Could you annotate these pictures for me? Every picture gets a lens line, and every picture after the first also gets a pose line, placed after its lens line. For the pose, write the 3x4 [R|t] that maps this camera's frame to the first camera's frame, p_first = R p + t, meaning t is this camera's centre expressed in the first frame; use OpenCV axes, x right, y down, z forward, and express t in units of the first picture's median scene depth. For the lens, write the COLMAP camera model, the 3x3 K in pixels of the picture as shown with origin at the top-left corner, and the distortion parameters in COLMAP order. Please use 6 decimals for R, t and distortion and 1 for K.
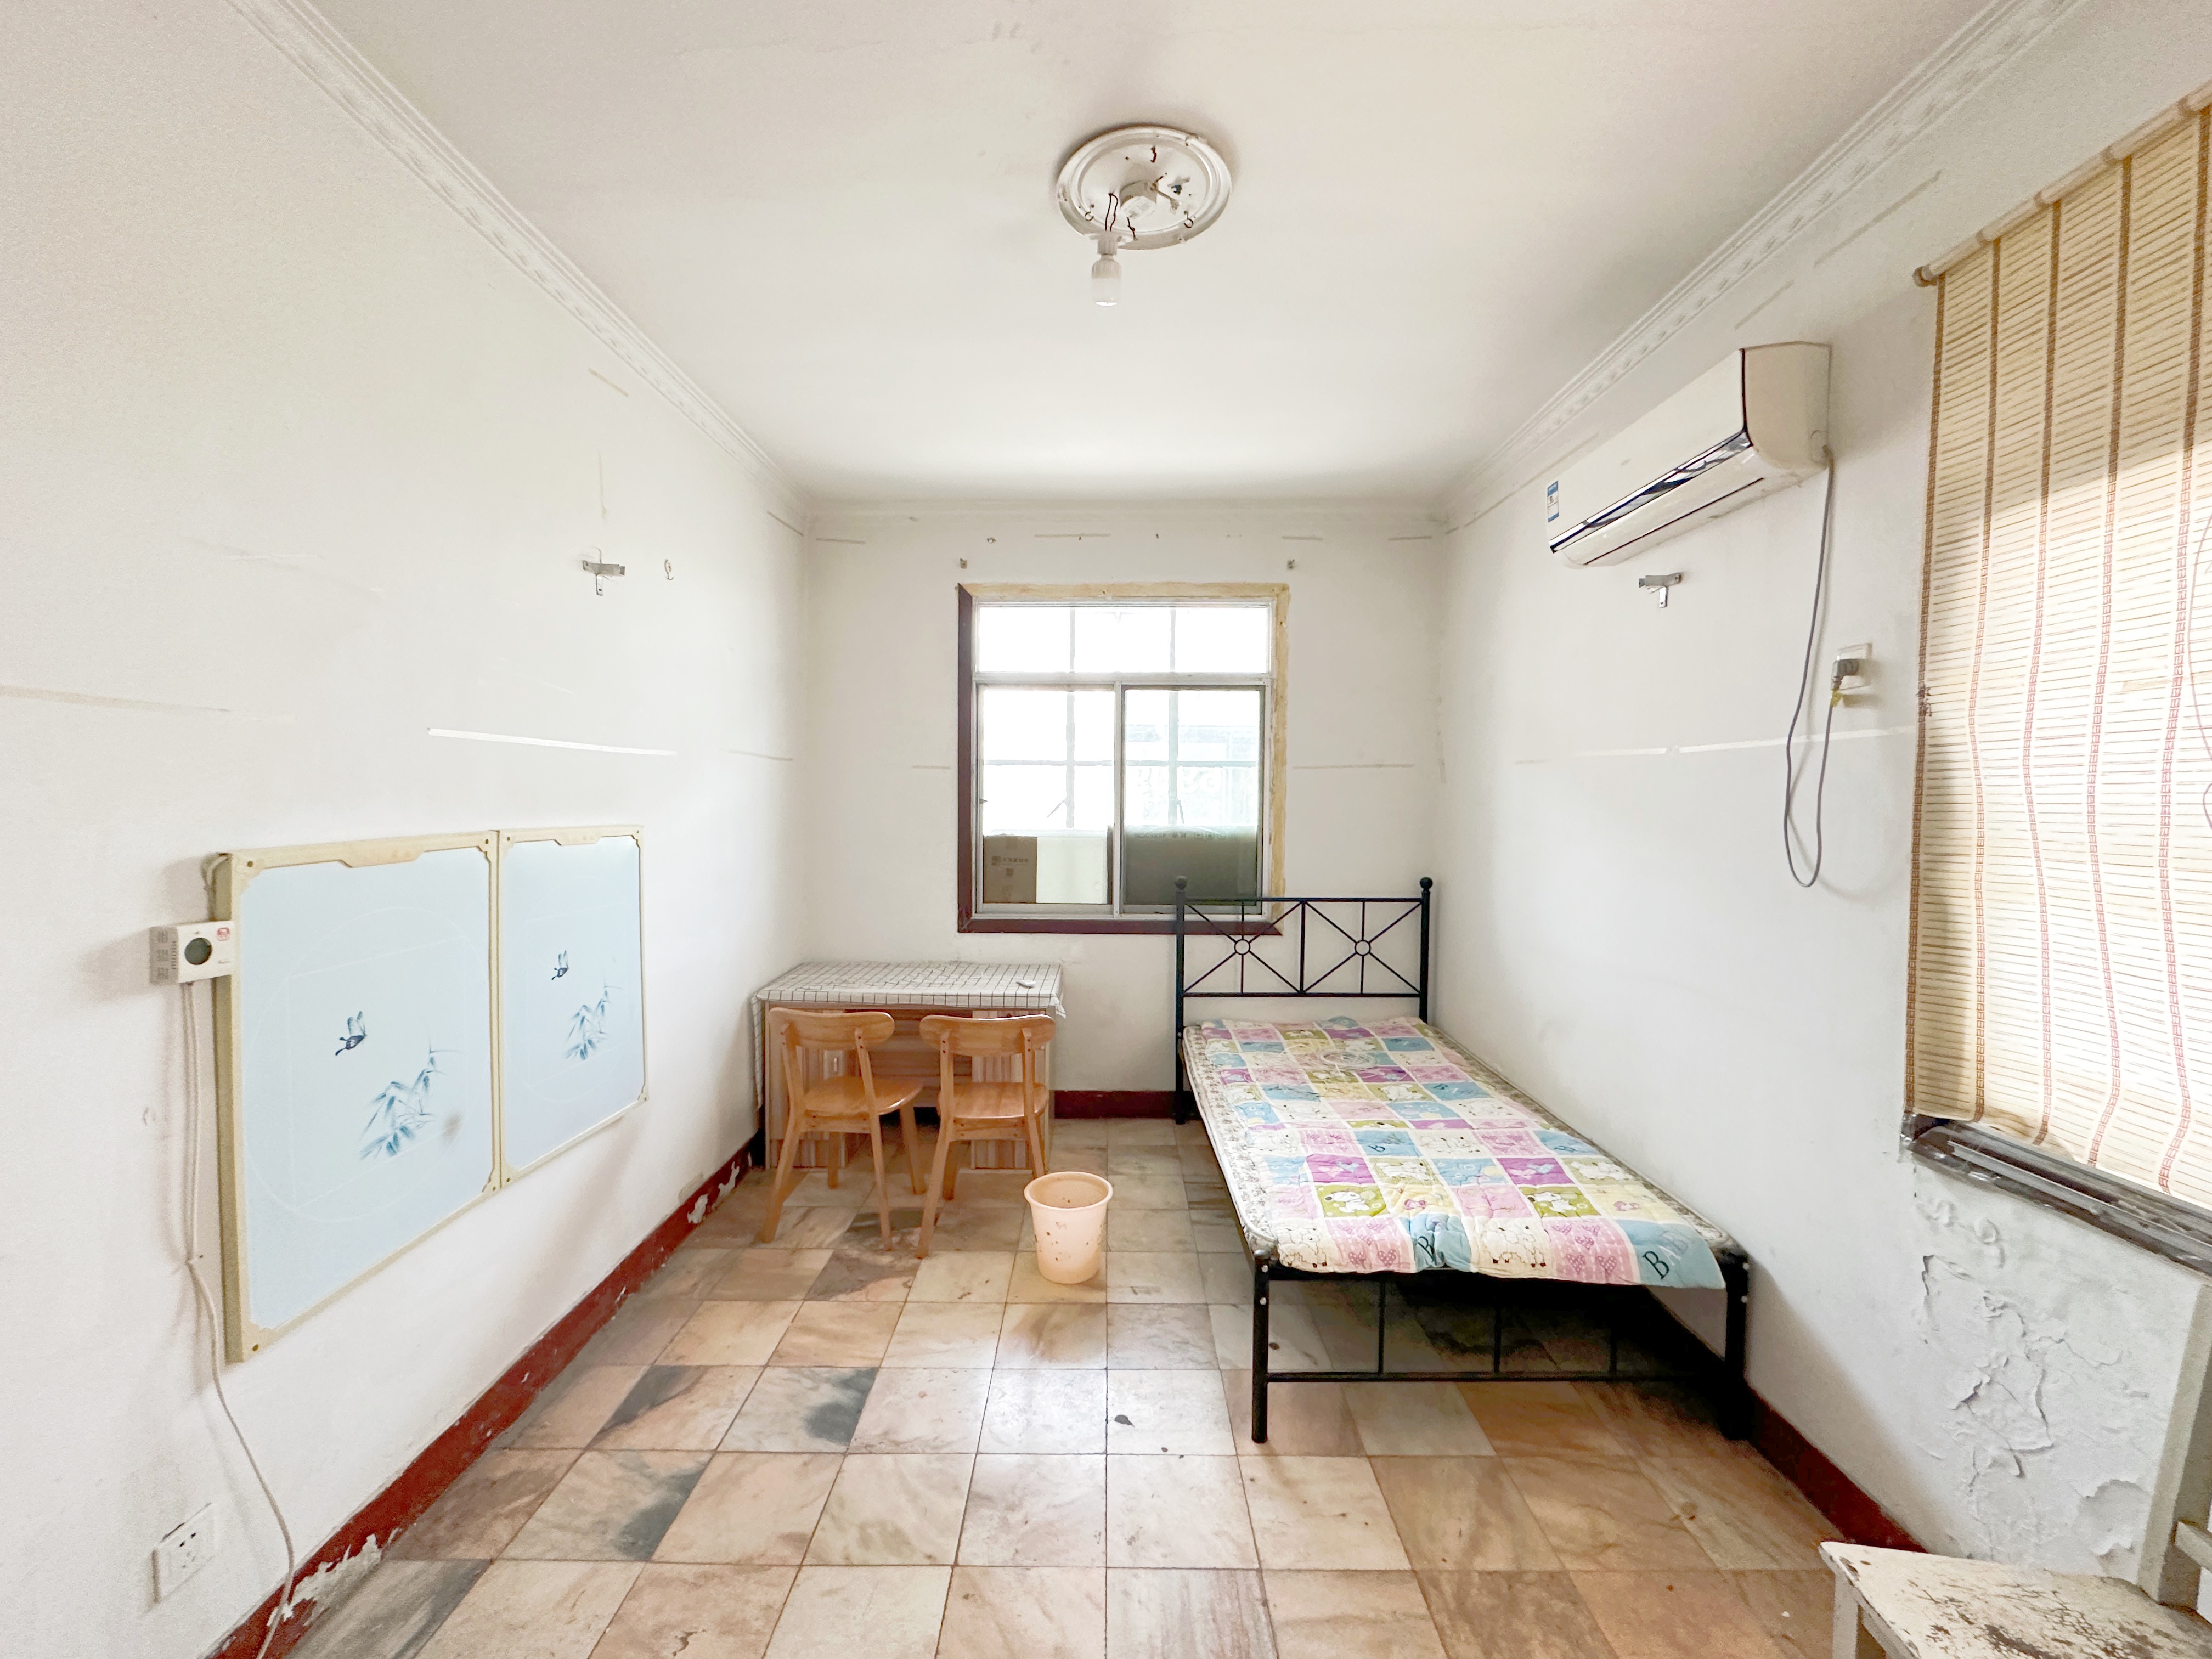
lens RADIAL K [[887.1, 0, 1105.7], [0, 887.1, 831.7], [0, 0, 1]] dist [0.003163, -0.000959]
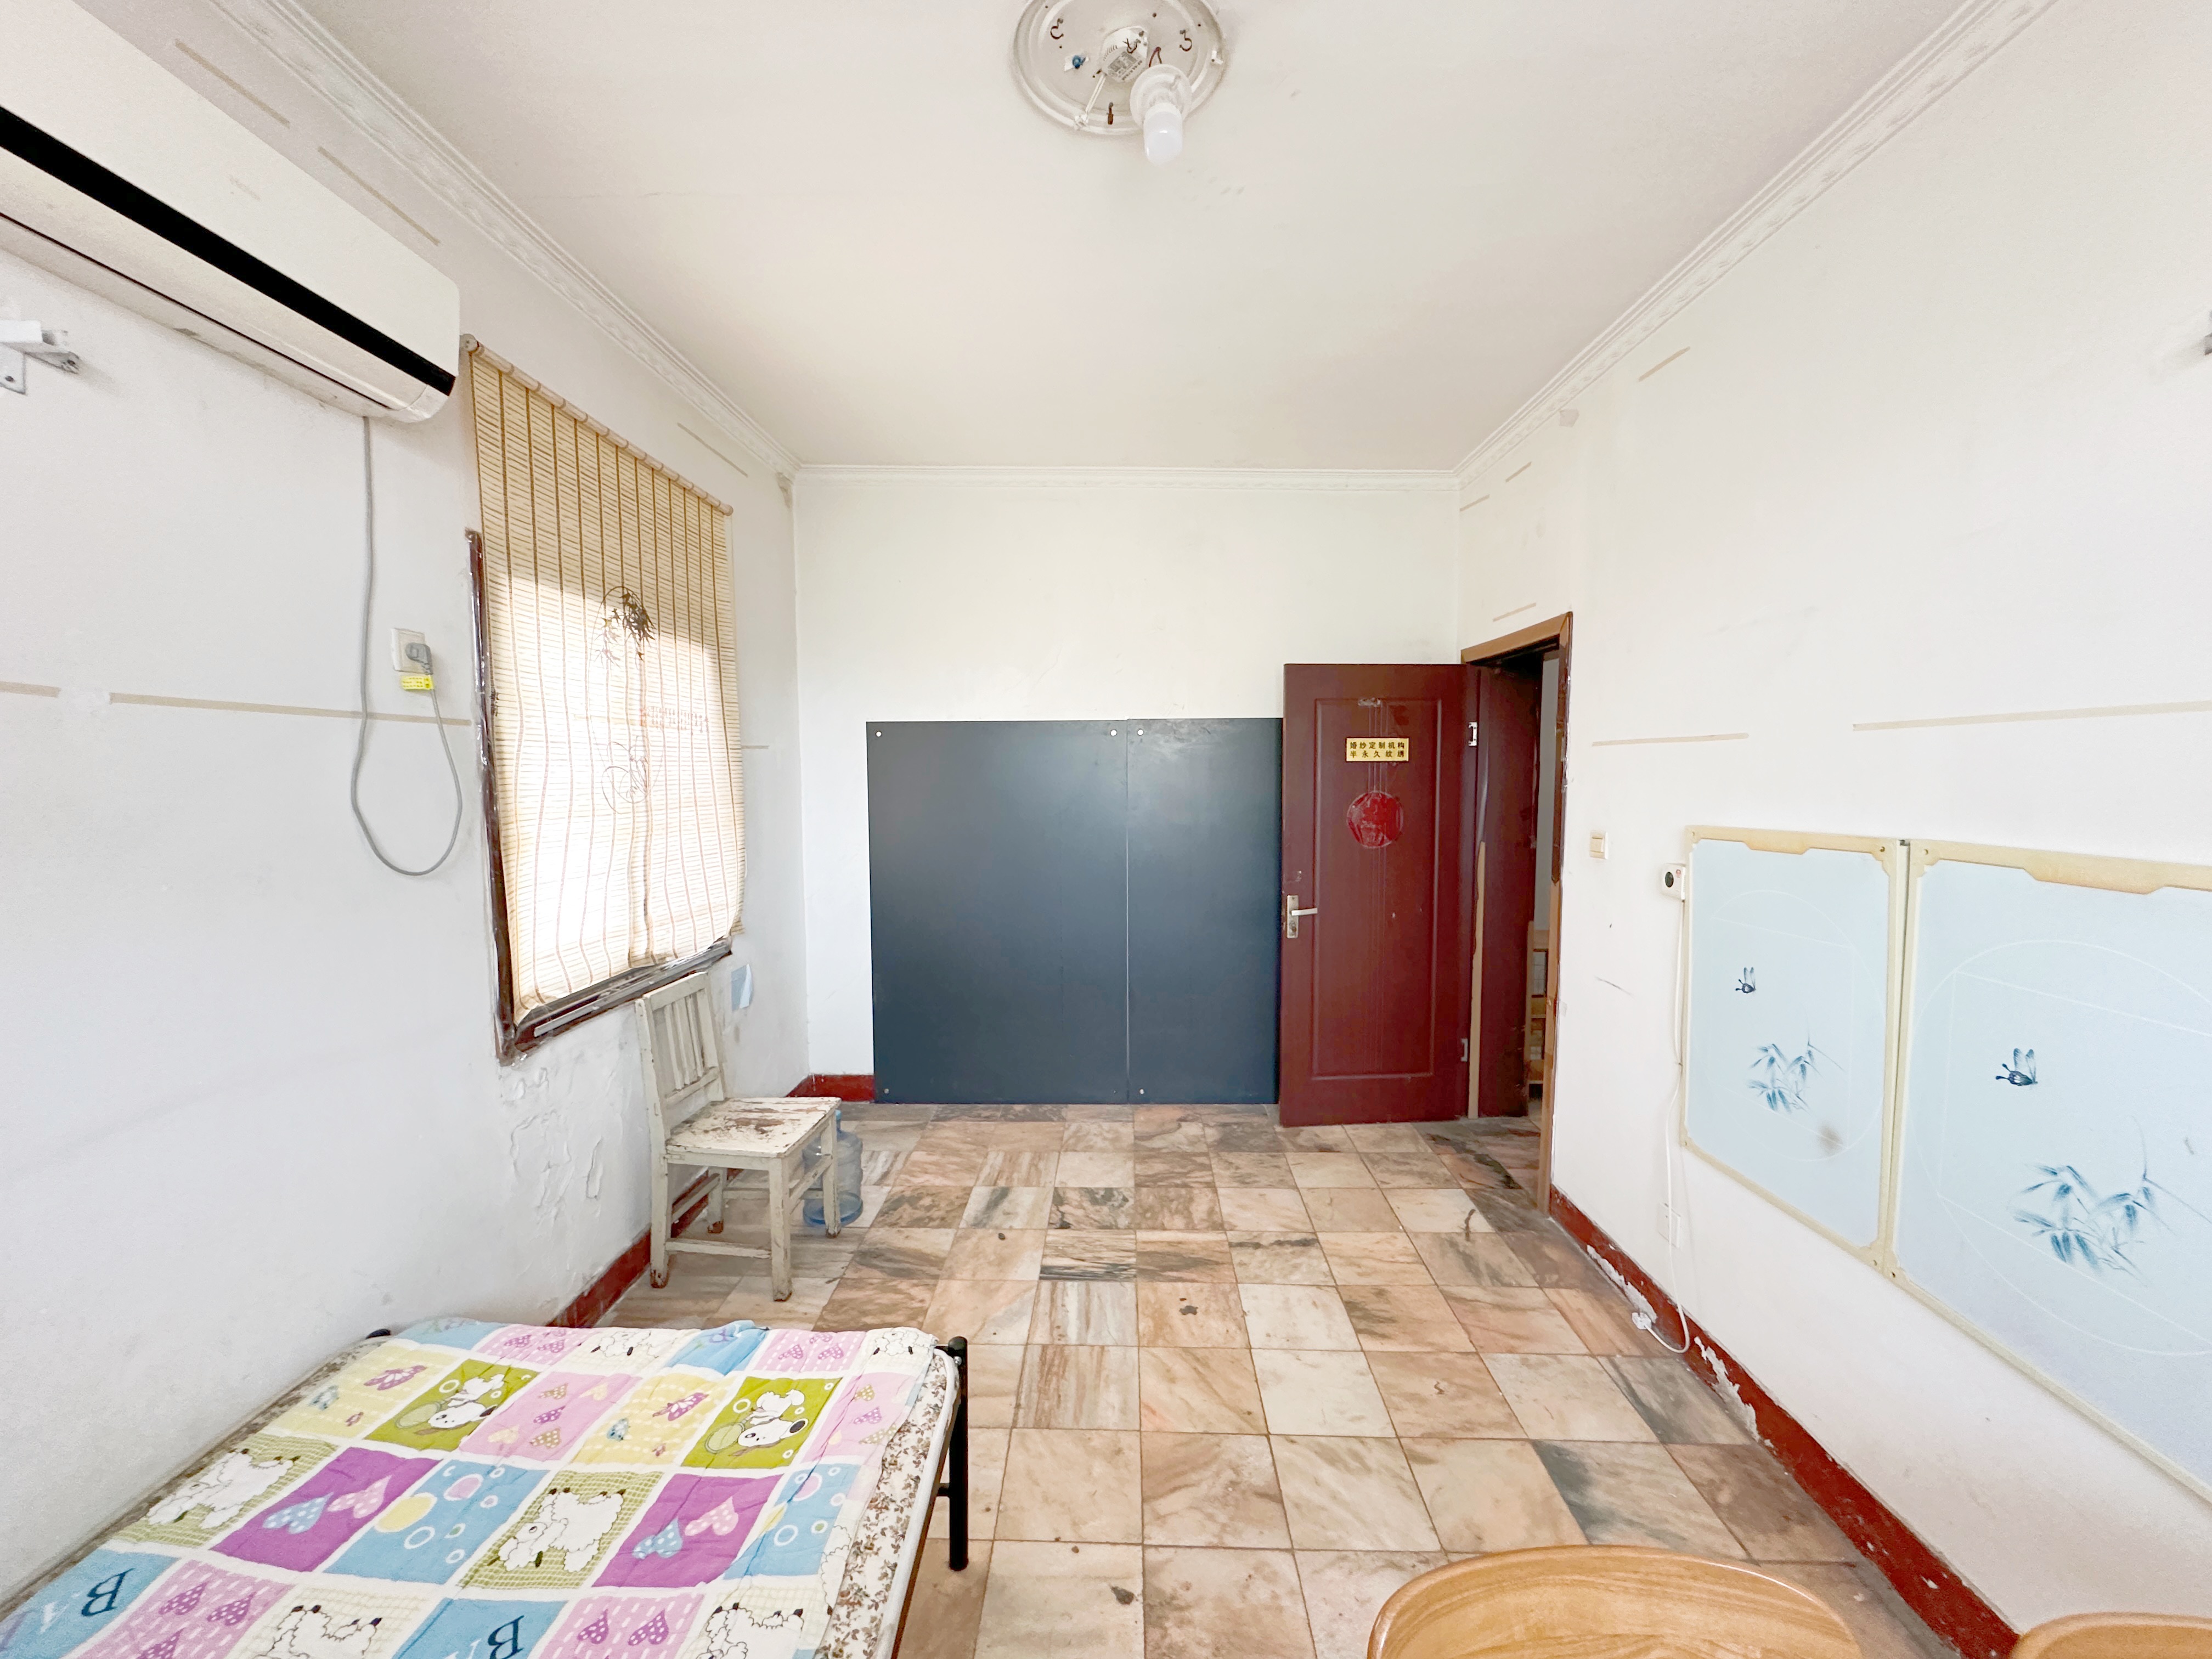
lens RADIAL K [[887.1, 0, 1101.1], [0, 887.1, 827.7], [0, 0, 1]] dist [0.003163, -0.000959]
pose [[-0.999679, -0.011640, 0.022522, 0.035014], [-0.009303, 0.994817, 0.101254, -0.098141], [-0.023584, 0.101012, -0.994606, 2.050074]]
